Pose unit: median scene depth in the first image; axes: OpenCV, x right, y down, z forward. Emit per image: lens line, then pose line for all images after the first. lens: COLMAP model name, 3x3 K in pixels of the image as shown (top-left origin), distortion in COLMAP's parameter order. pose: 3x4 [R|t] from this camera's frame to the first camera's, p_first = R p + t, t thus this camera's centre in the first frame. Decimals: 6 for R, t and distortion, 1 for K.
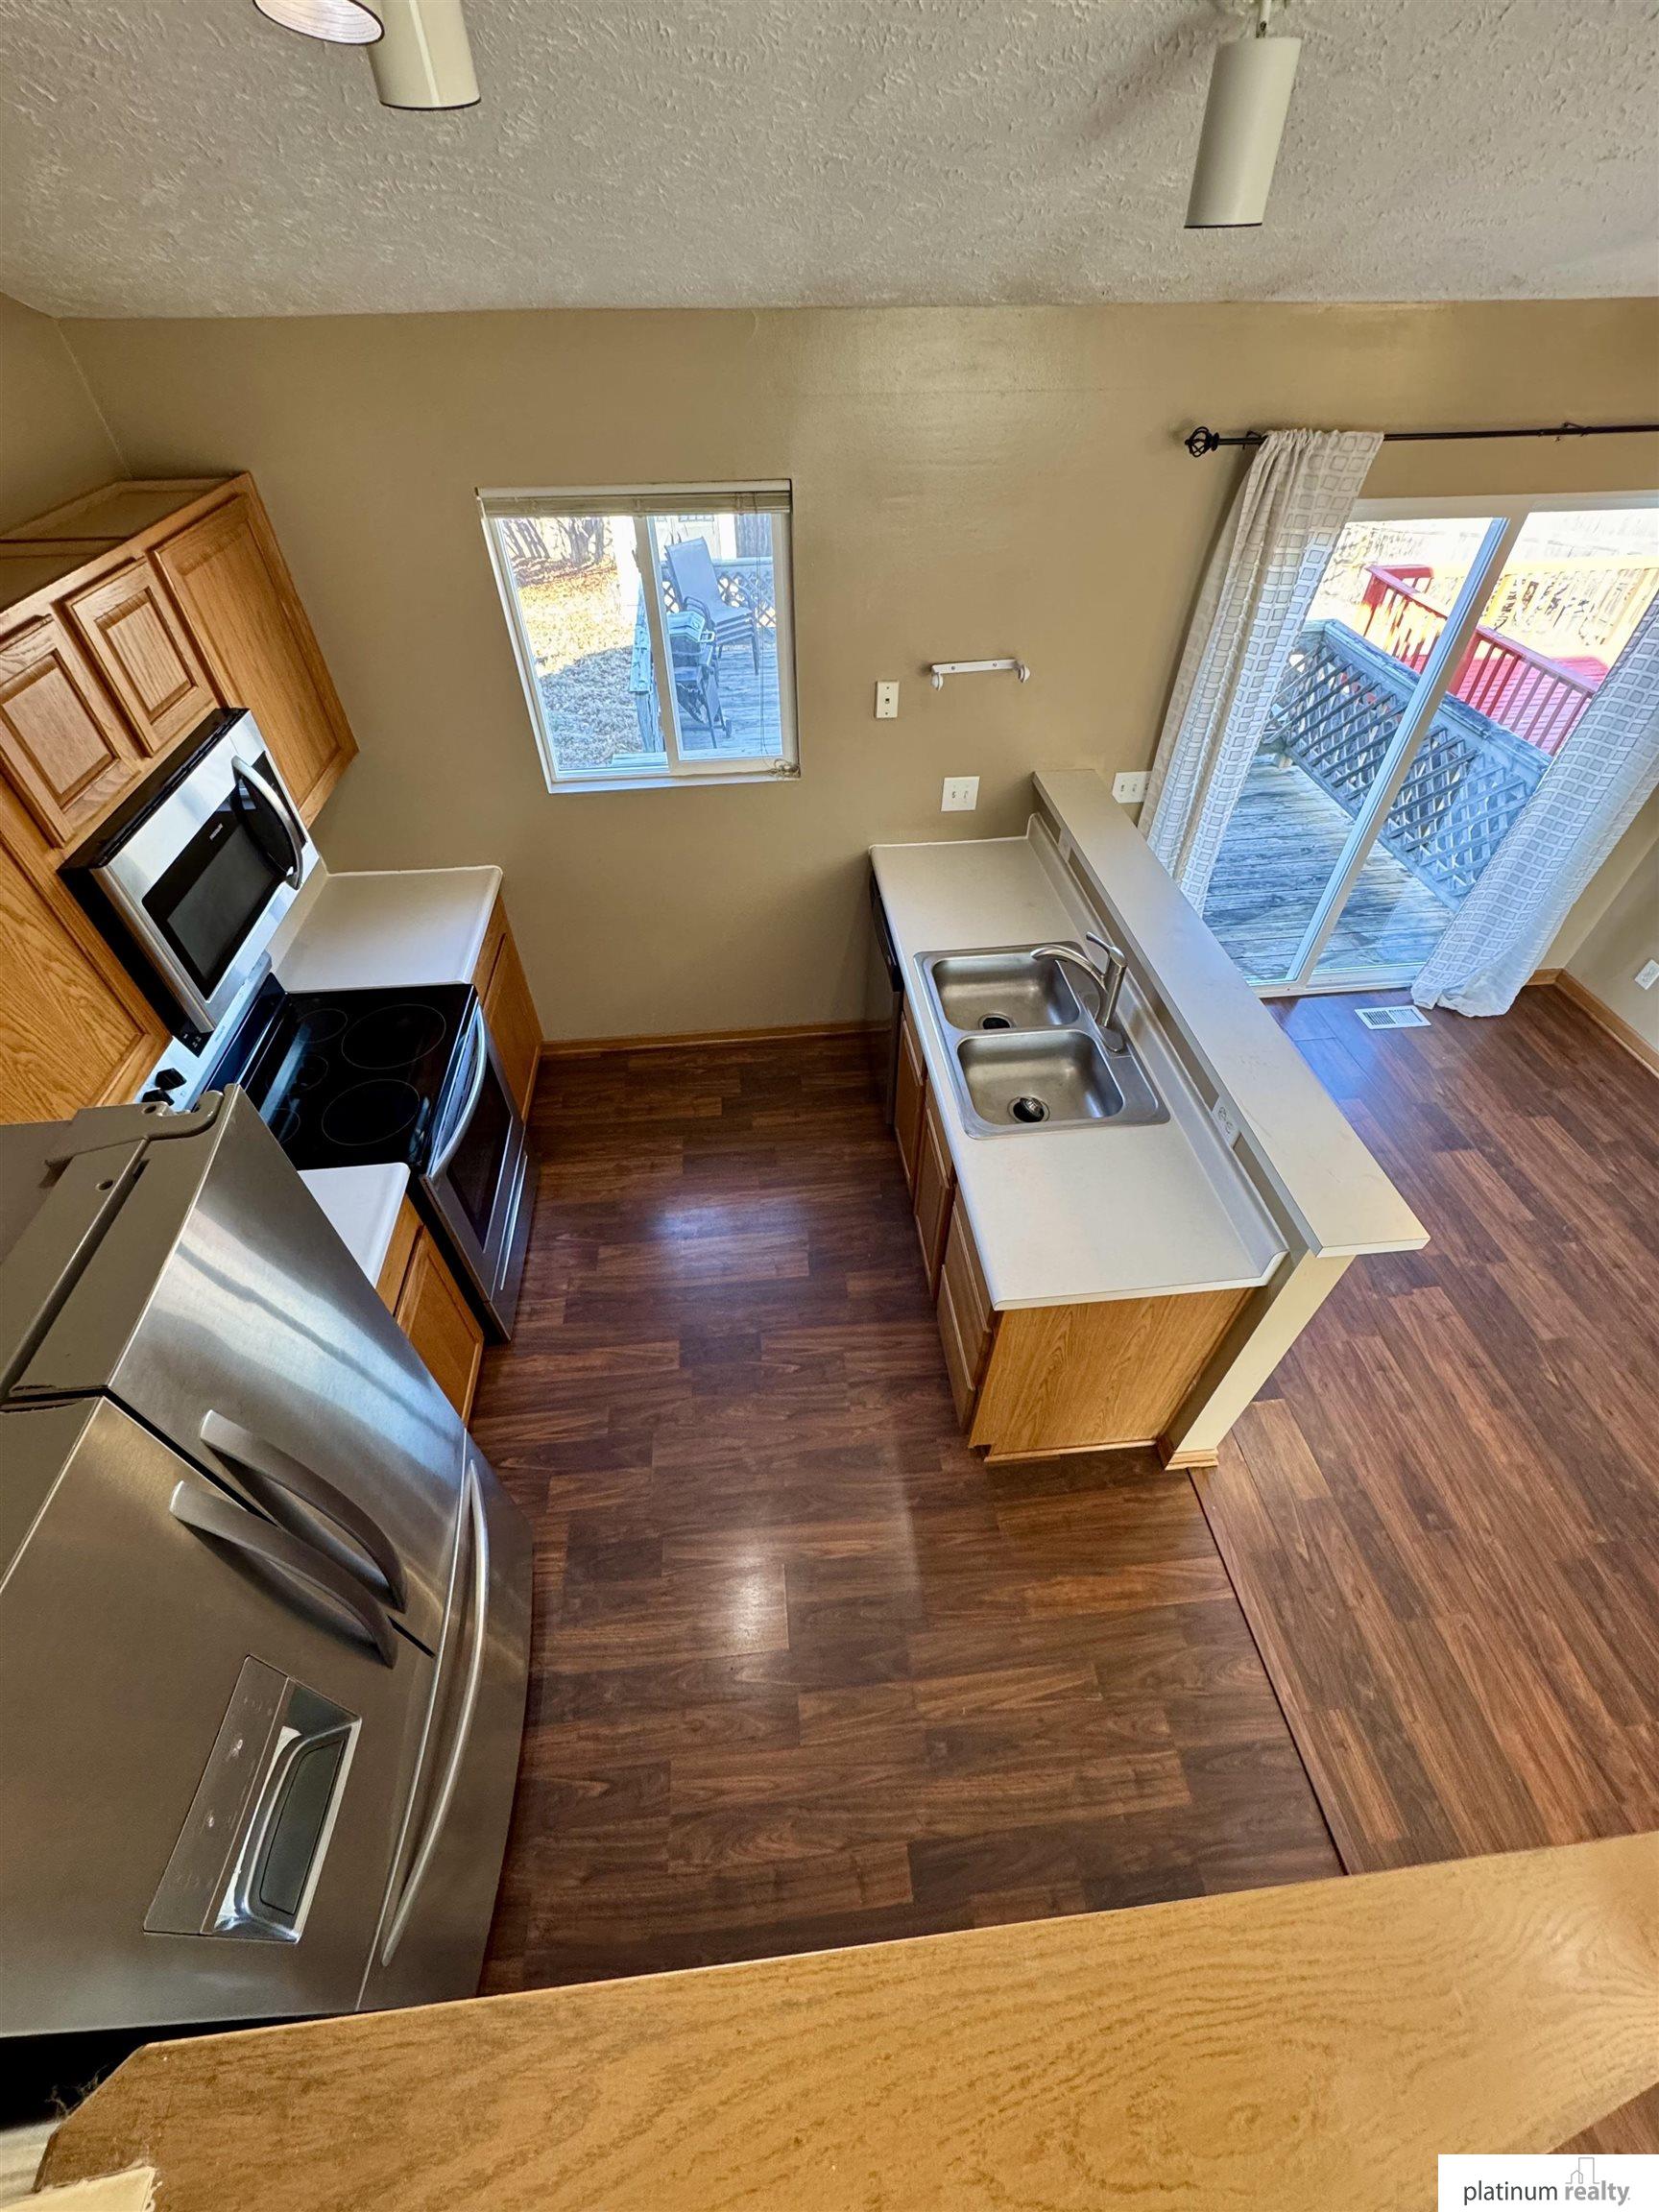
lens RADIAL K [[876.7, 0, 829.5], [0, 876.7, 1106.0], [0, 0, 1]] dist [0.001028, -0.000184]
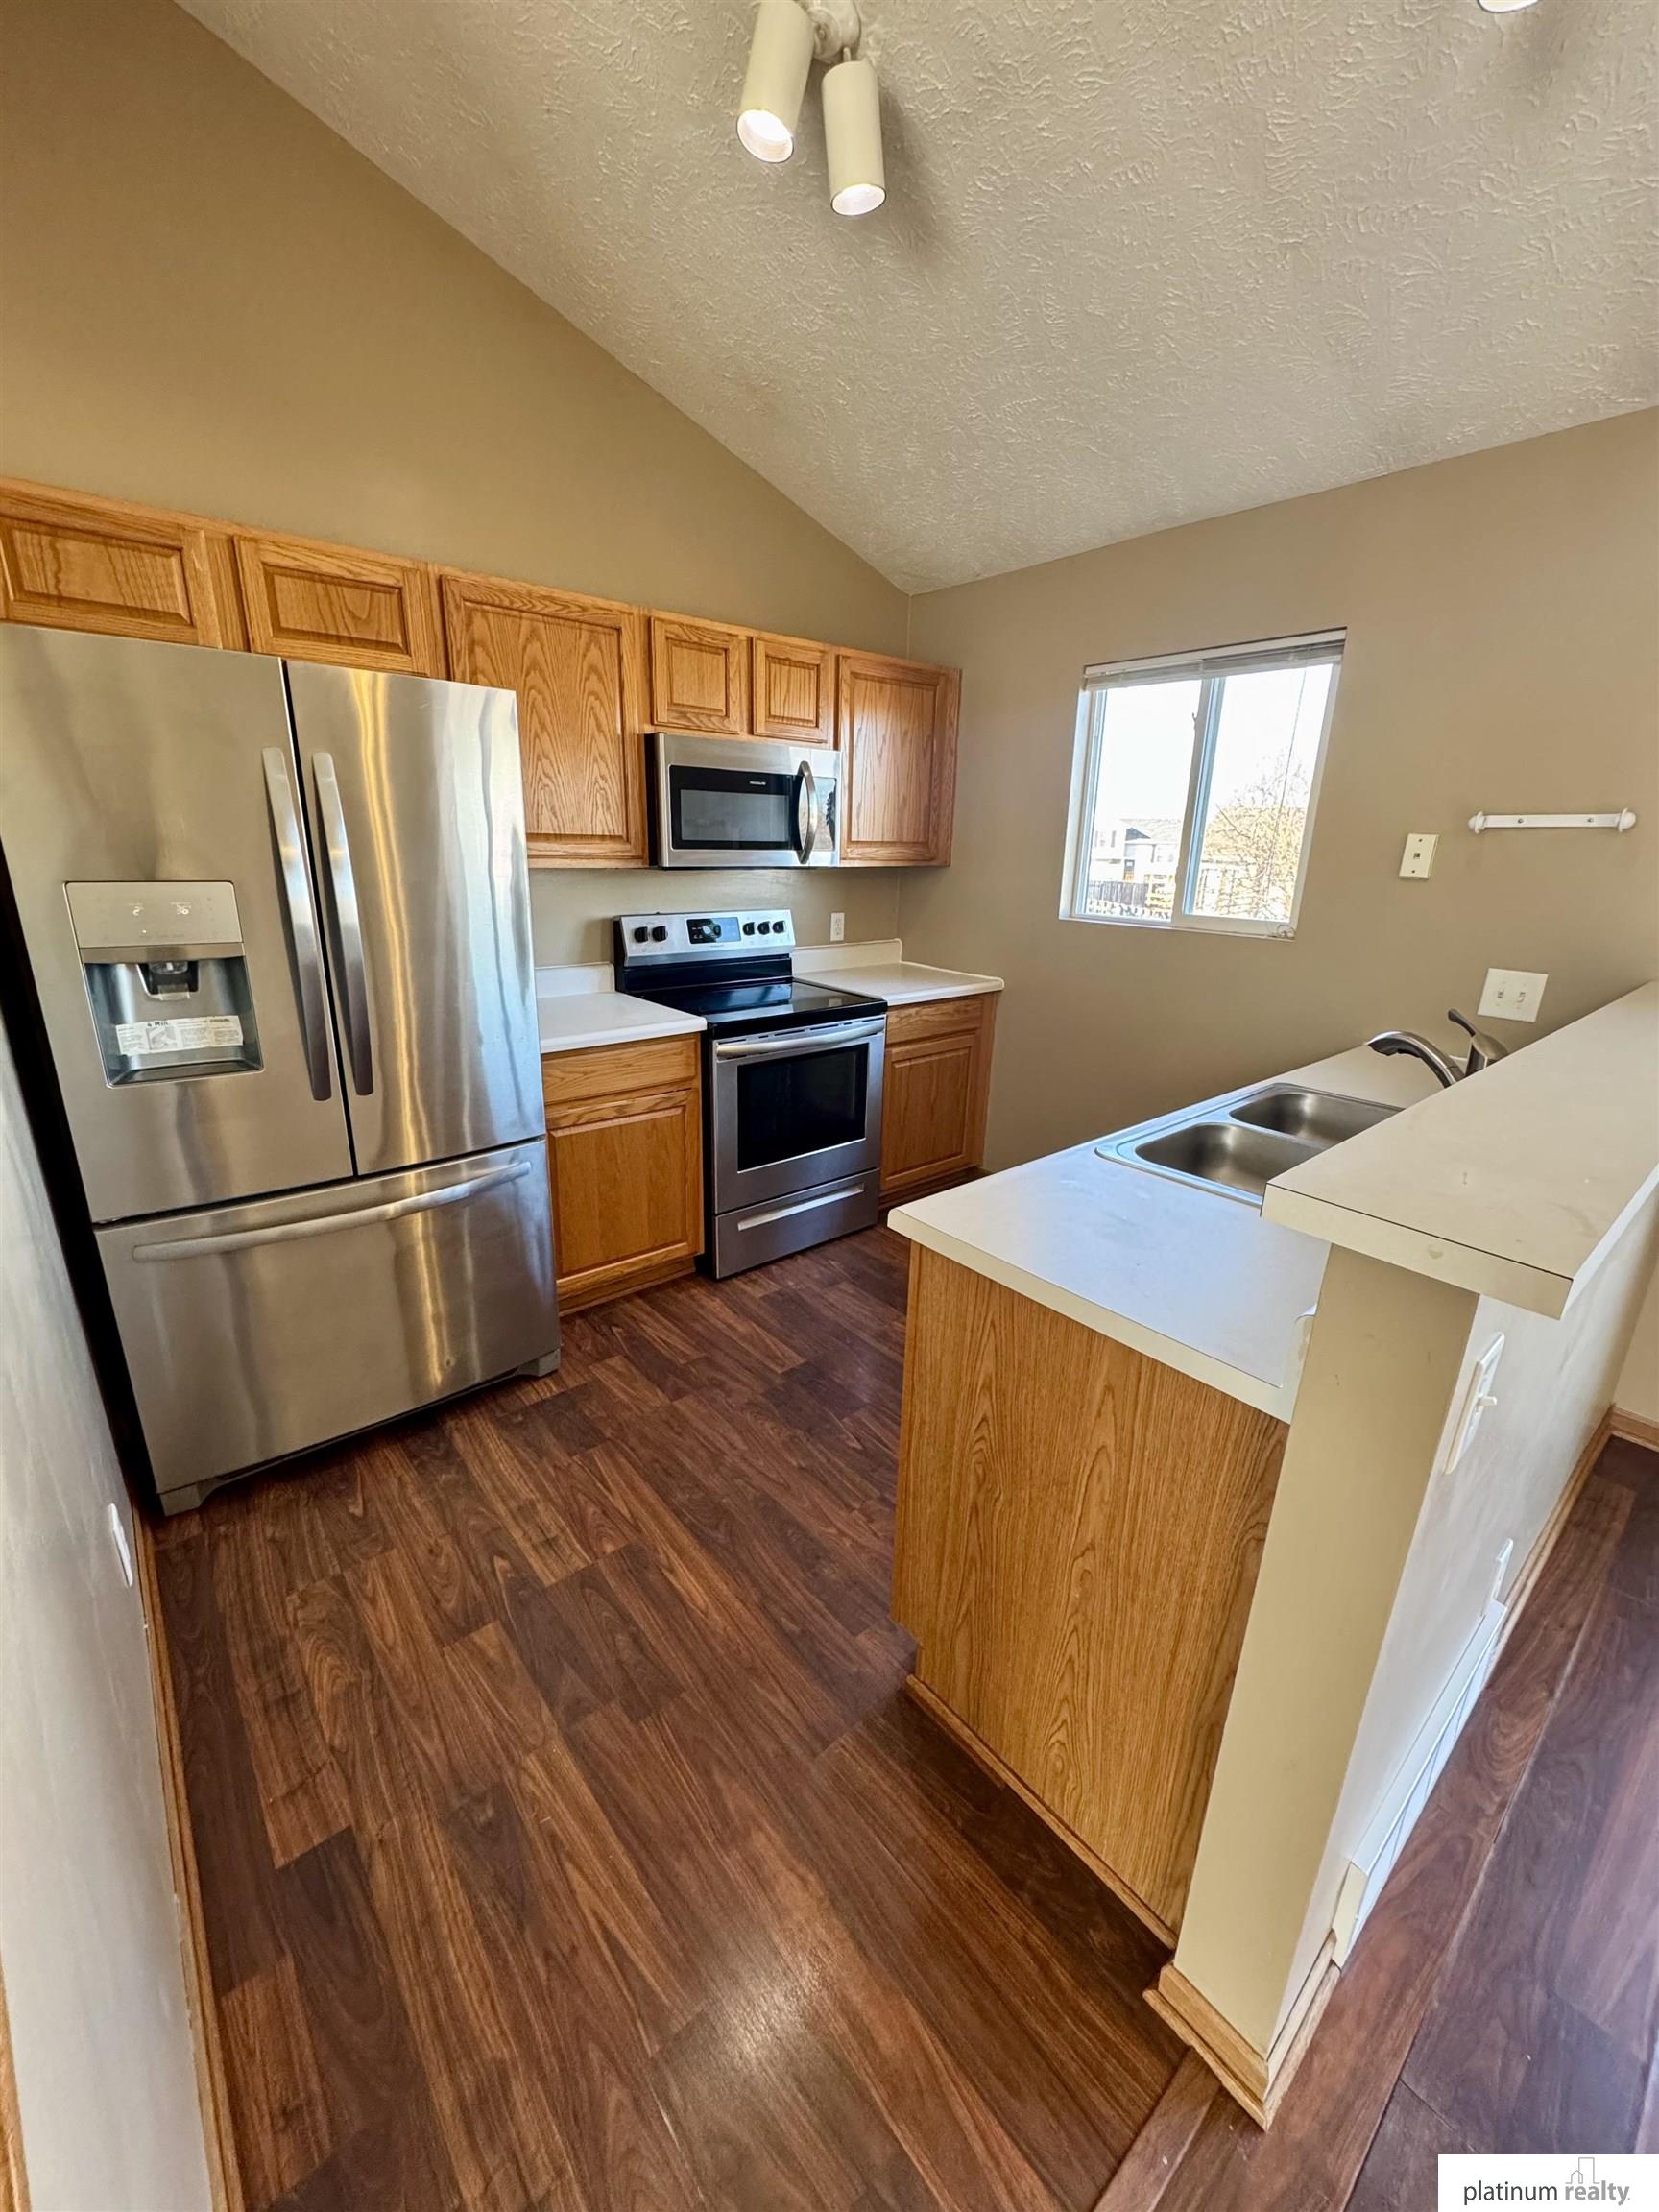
lens RADIAL K [[871.1, 0, 829.5], [0, 871.1, 1106.0], [0, 0, 1]] dist [-0.000605, -0.000121]
pose [[0.566866, 0.260634, -0.781494, 0.611496], [-0.604146, 0.776446, -0.179275, 0.277179], [0.560062, 0.573762, 0.597602, 0.440193]]
